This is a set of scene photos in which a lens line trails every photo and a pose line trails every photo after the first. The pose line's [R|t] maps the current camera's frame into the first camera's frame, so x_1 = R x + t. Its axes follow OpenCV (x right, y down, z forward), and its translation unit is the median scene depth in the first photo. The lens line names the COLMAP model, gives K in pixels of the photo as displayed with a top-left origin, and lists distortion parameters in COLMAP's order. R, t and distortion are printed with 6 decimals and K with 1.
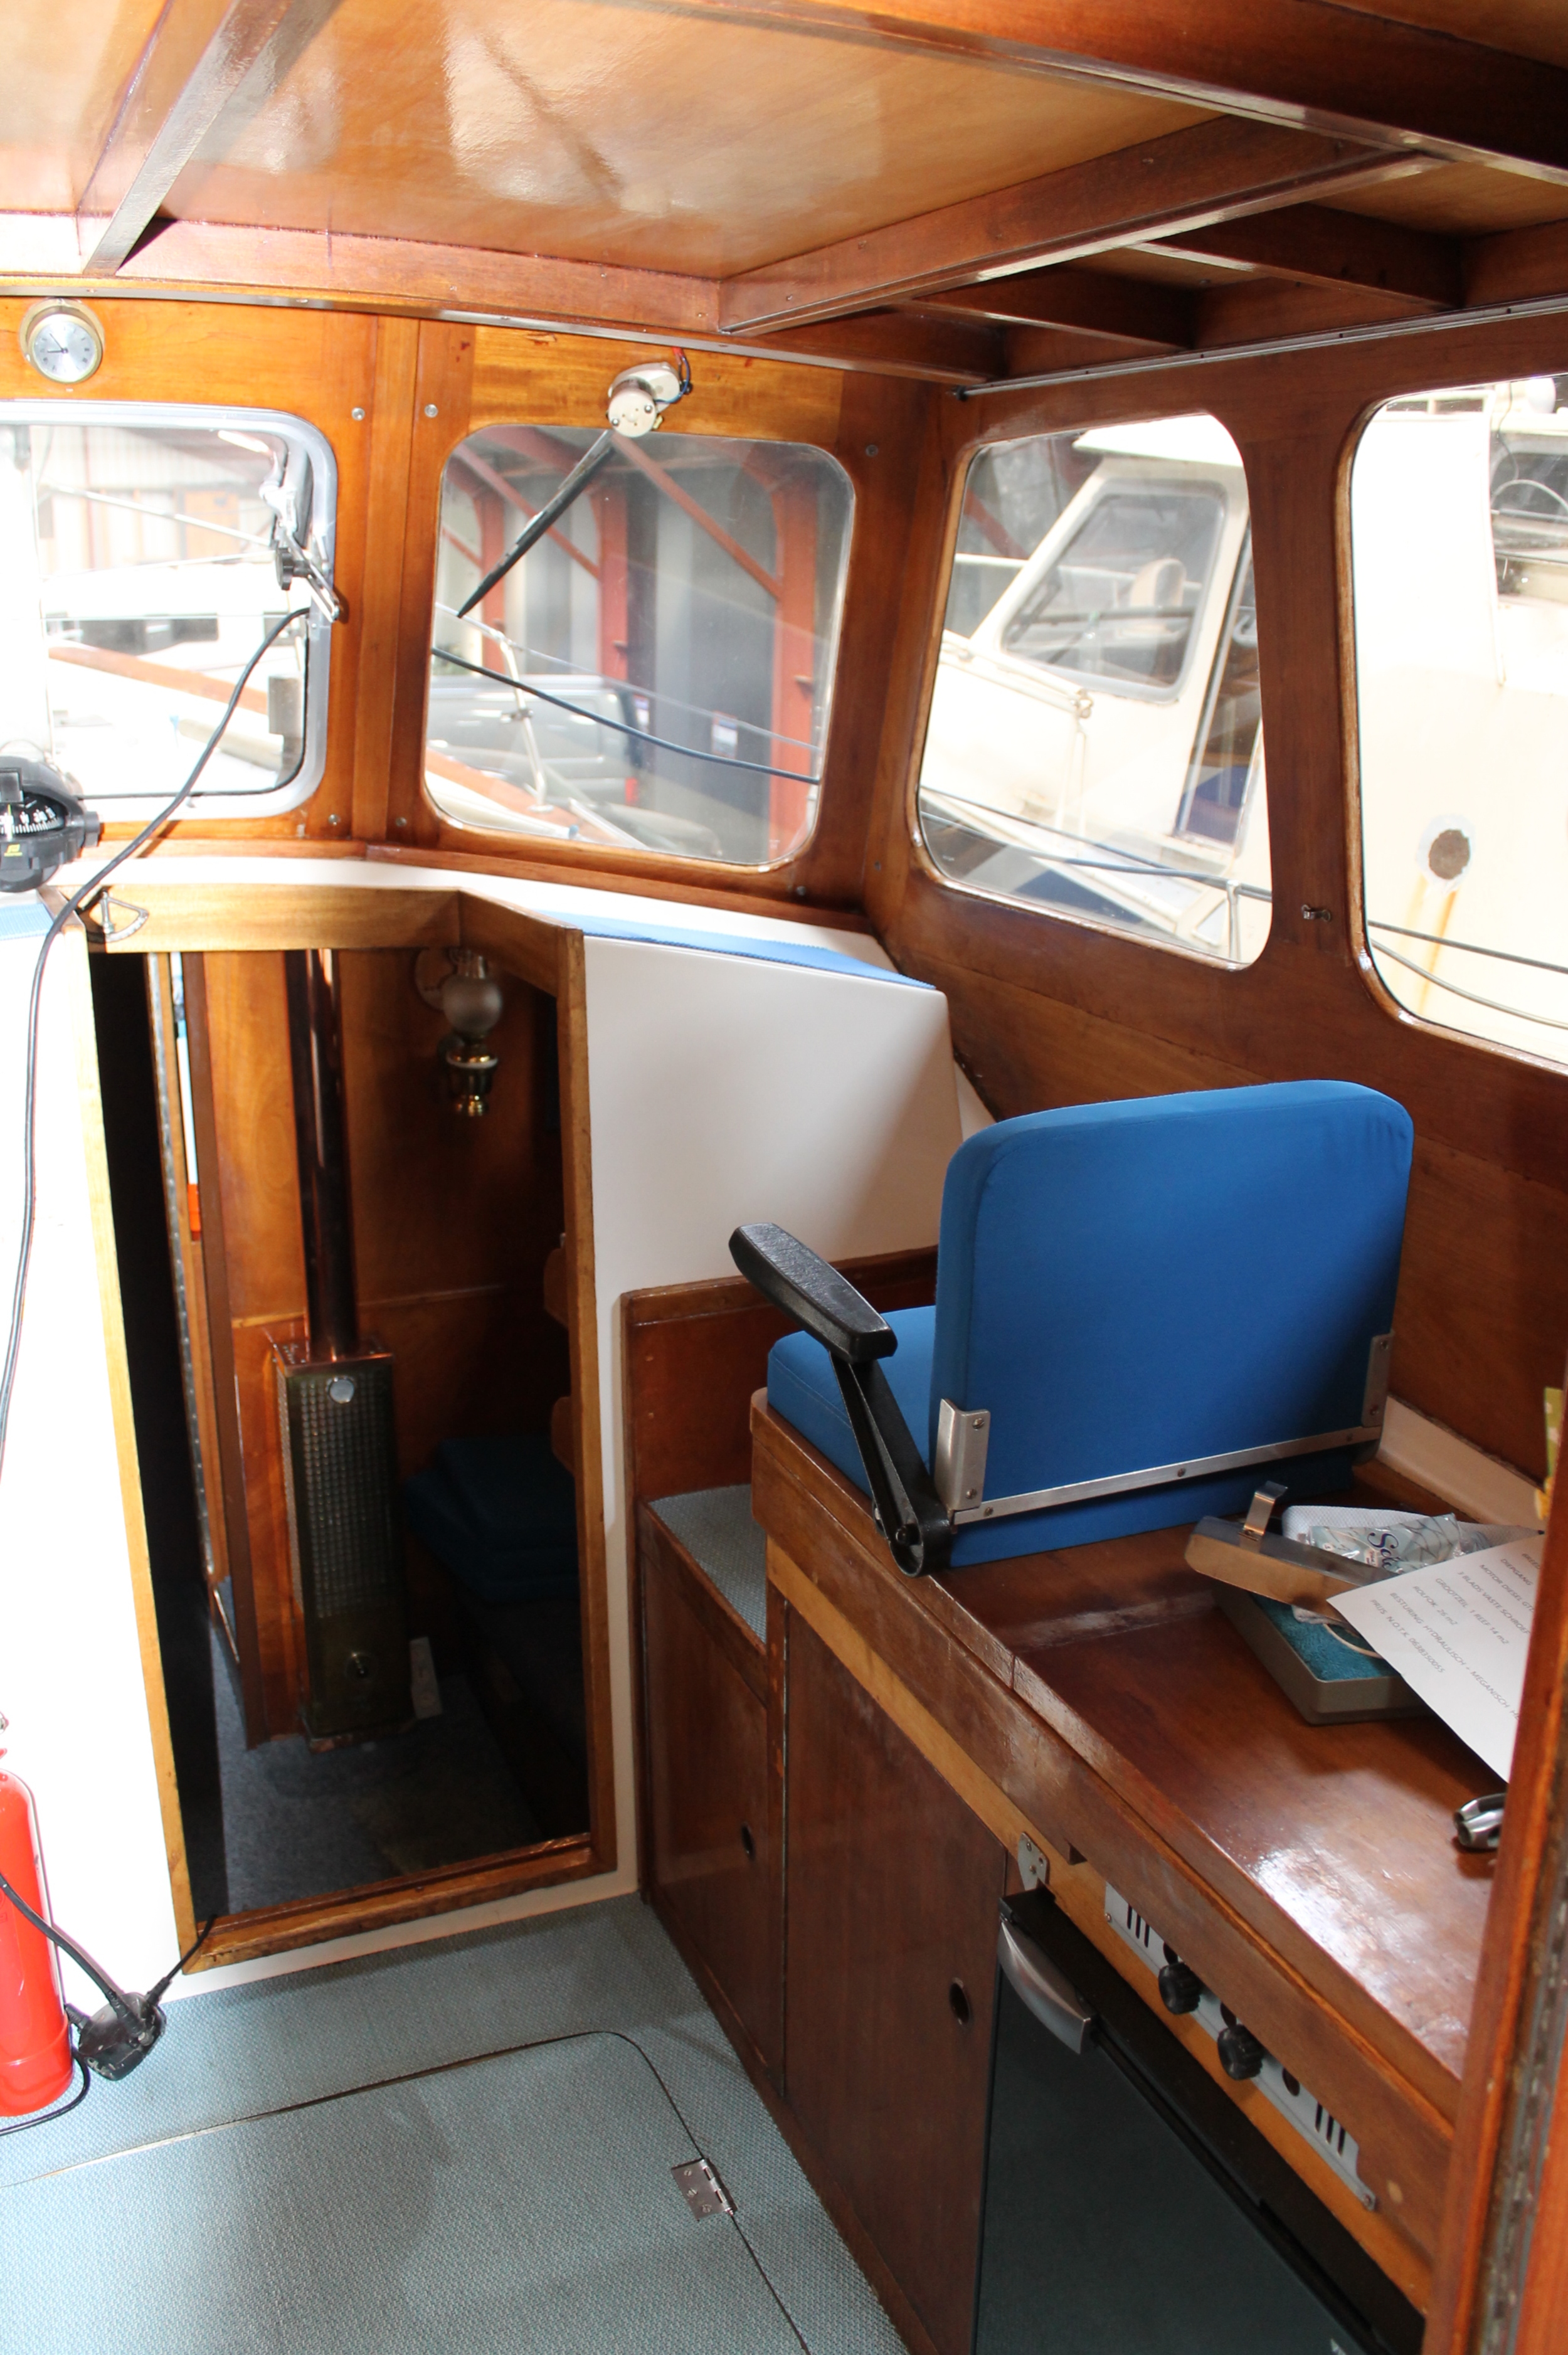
lens RADIAL K [[1968.1, 0, 775.8], [0, 1968.1, 1159.9], [0, 0, 1]] dist [-0.168003, 0.147369]
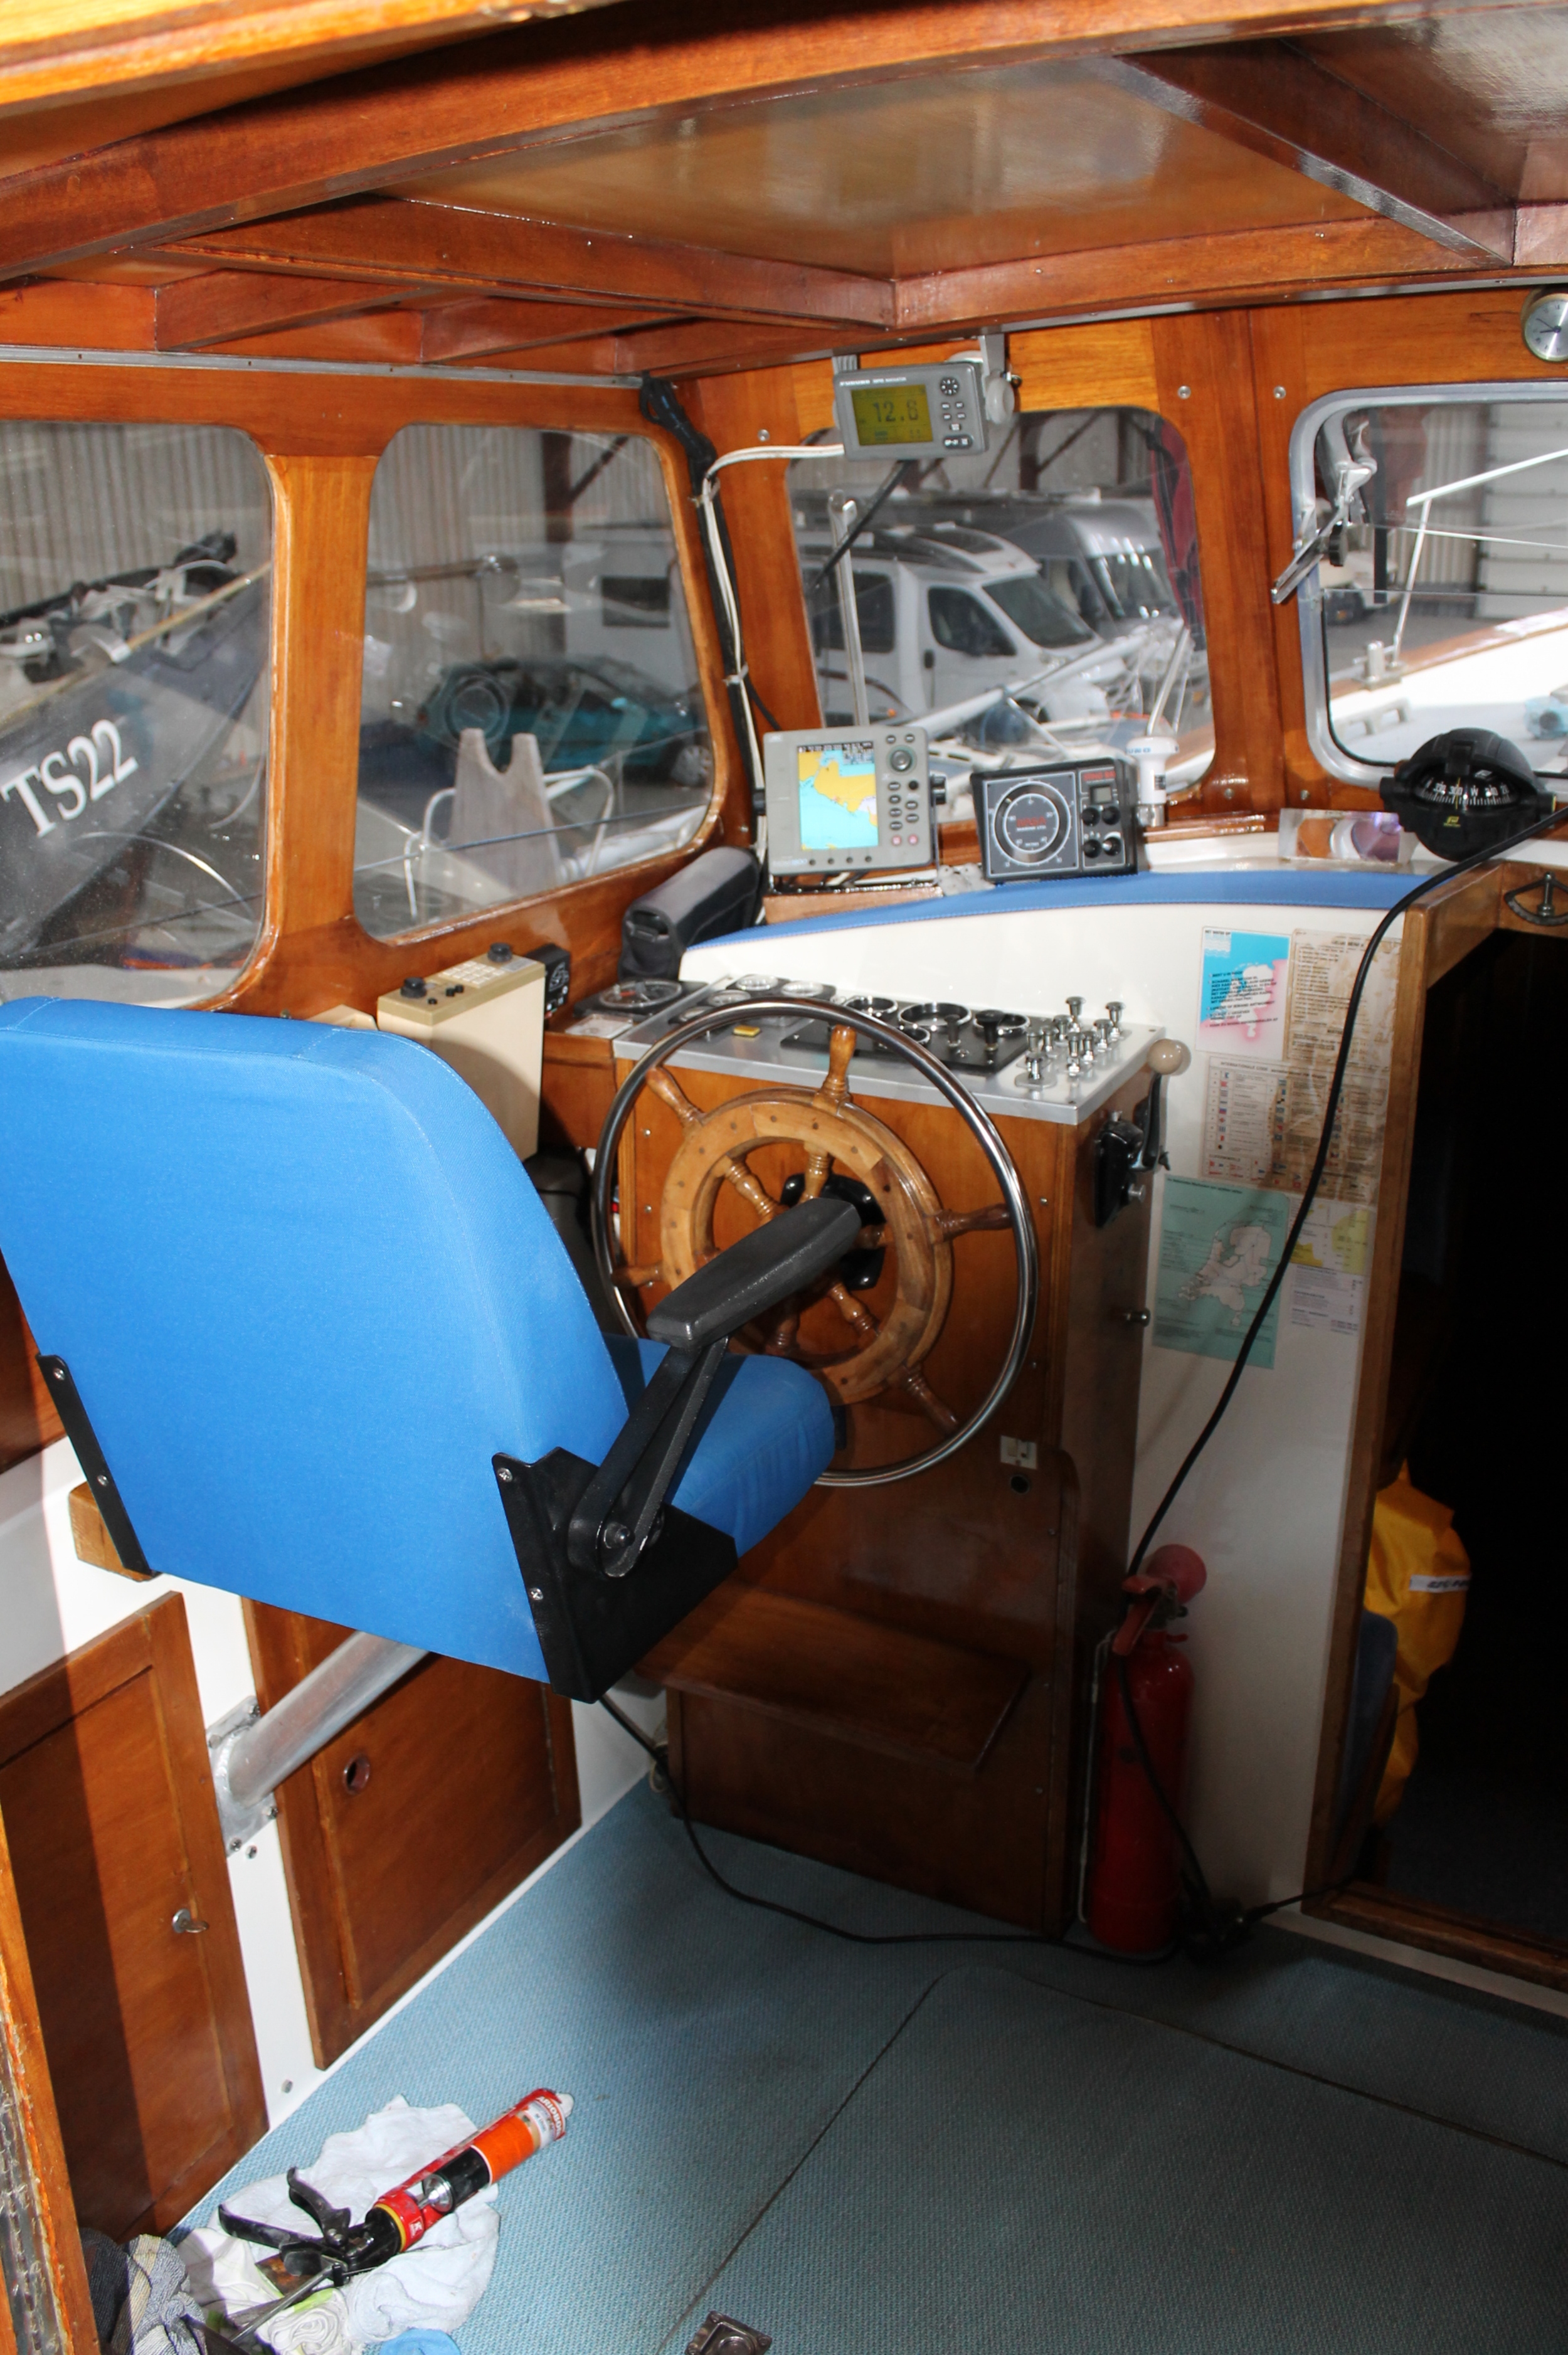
lens RADIAL K [[1968.1, 0, 775.8], [0, 1968.1, 1159.9], [0, 0, 1]] dist [-0.168003, 0.147369]
pose [[0.593473, 0.243197, -0.767233, 0.206990], [-0.211461, 0.966882, 0.142911, -0.053428], [0.776579, 0.077426, 0.625245, 0.085134]]
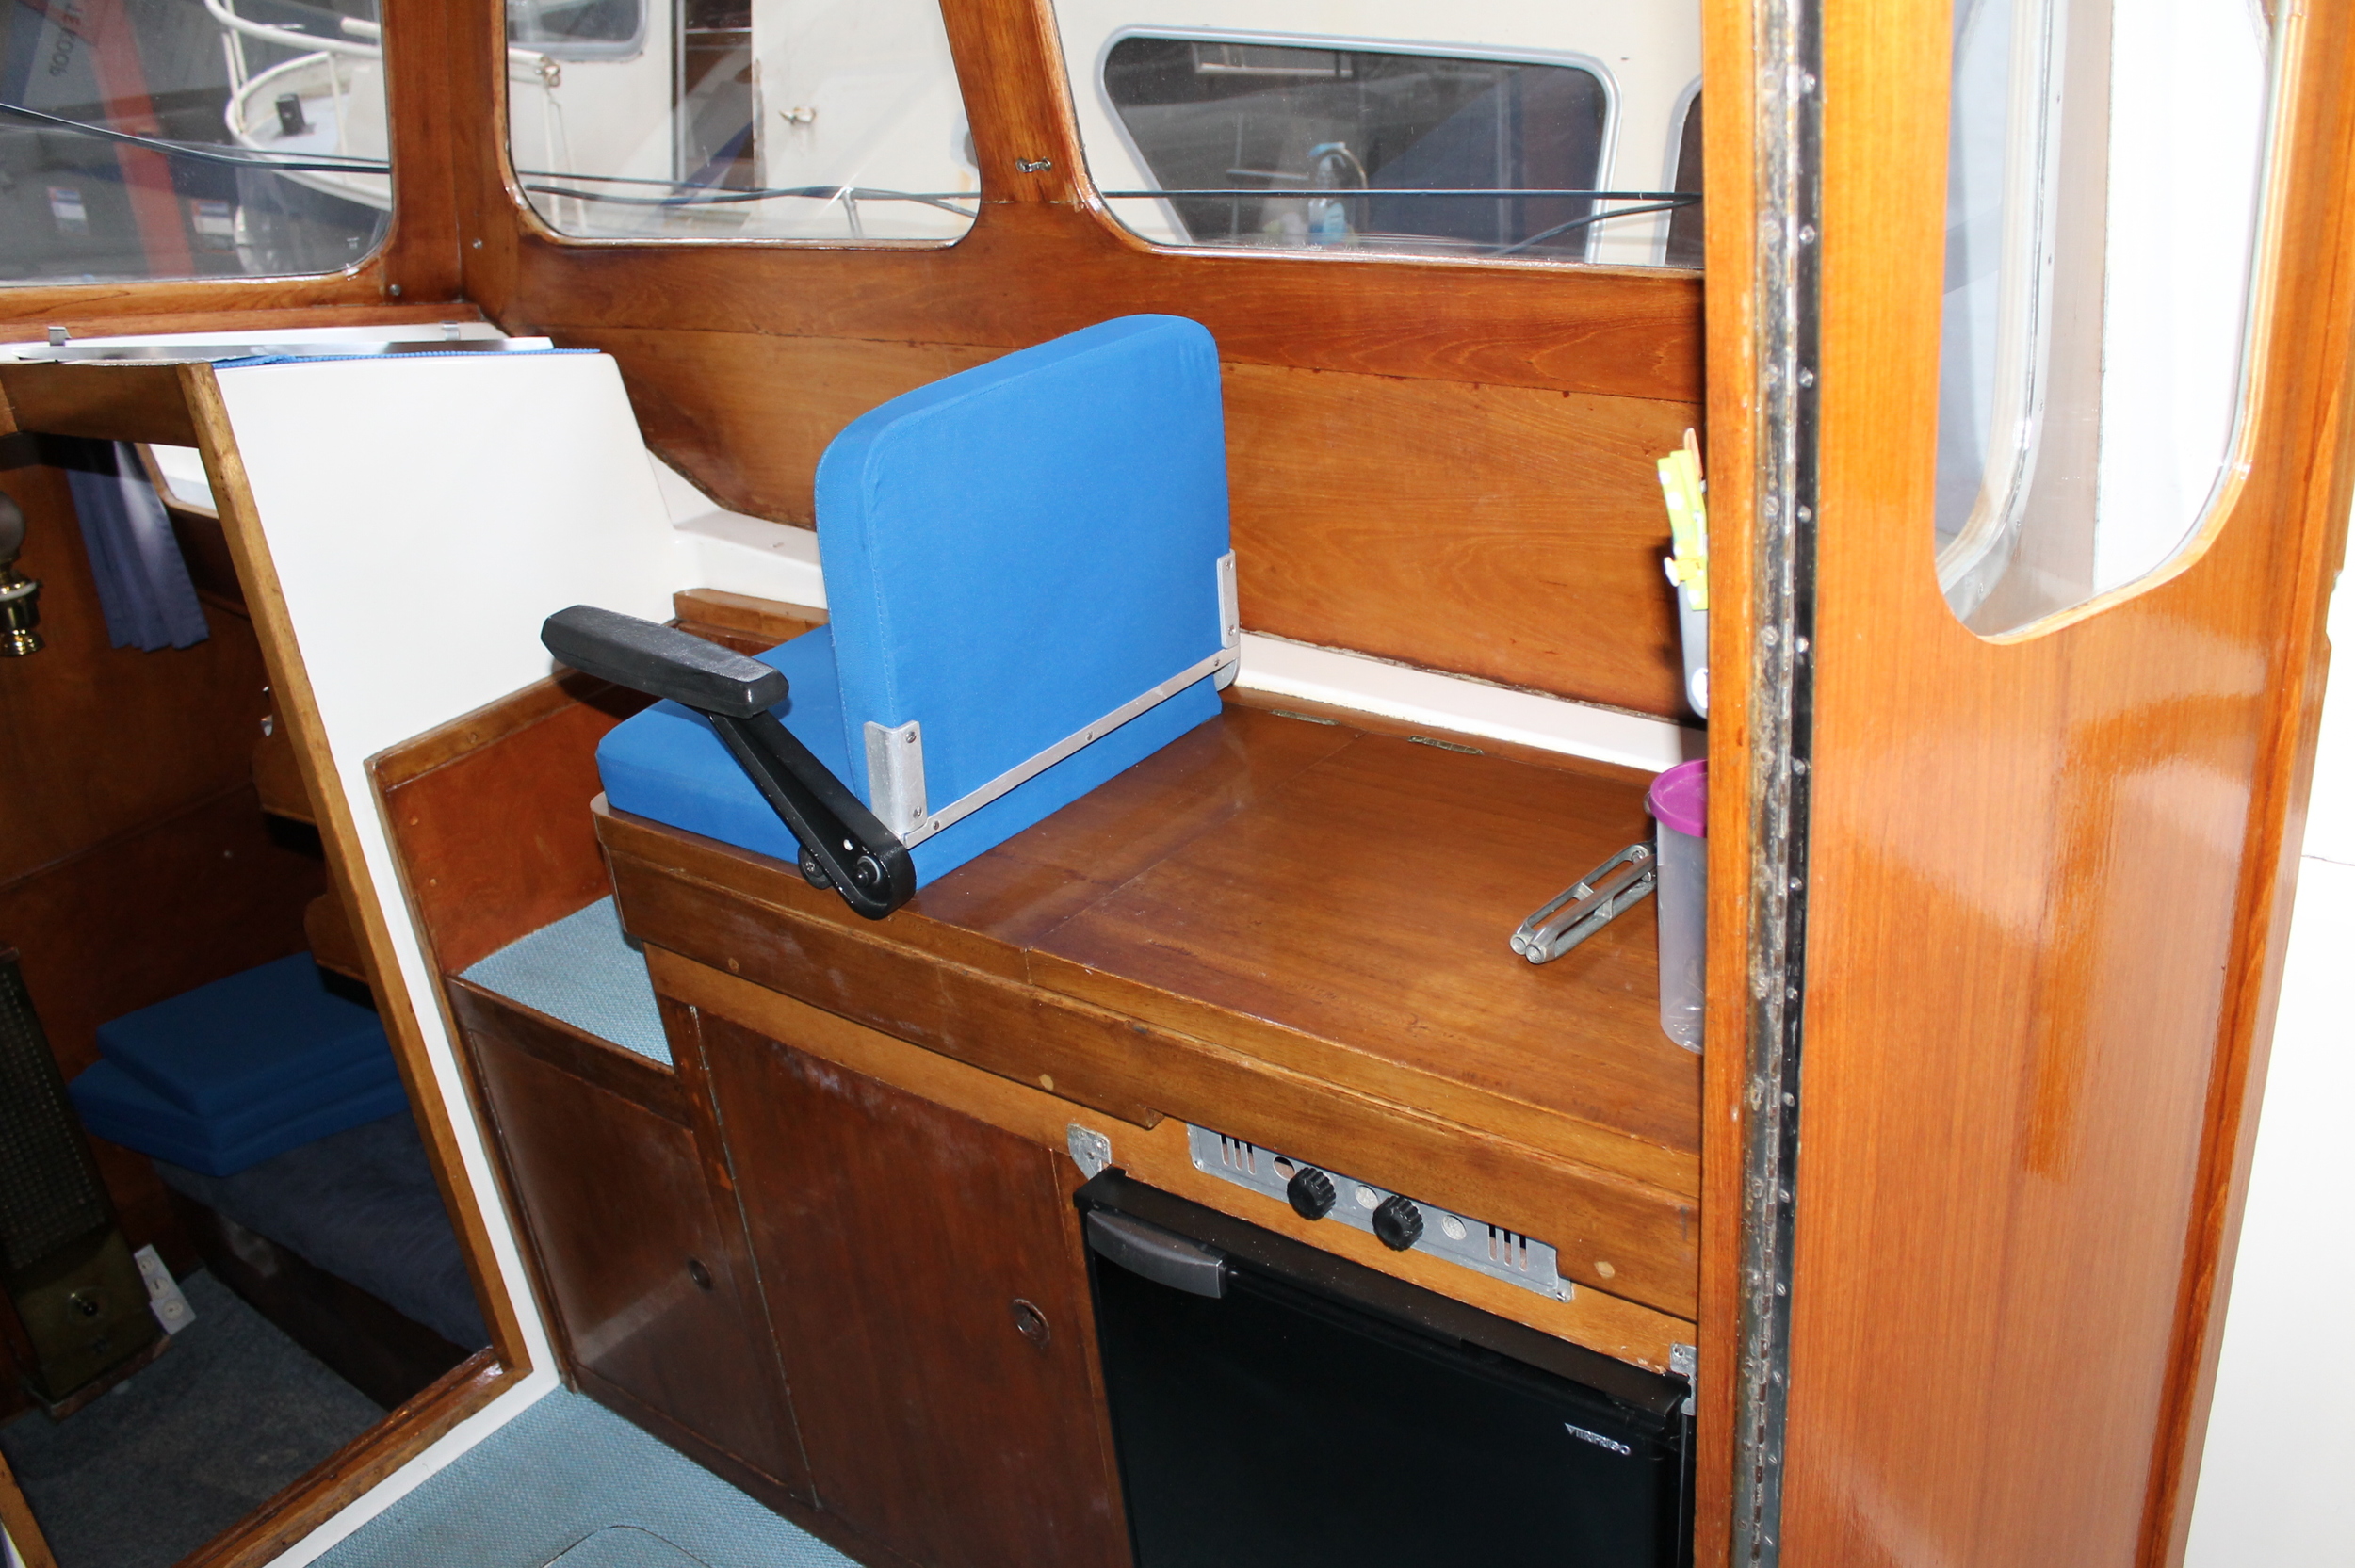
lens RADIAL K [[1974.4, 0, 1180.7], [0, 1974.4, 773.9], [0, 0, 1]] dist [-0.171382, 0.165308]
pose [[0.867804, -0.287939, 0.404977, -0.111831], [0.238890, 0.956388, 0.168088, 0.015830], [-0.435714, -0.049122, 0.898744, 0.056091]]
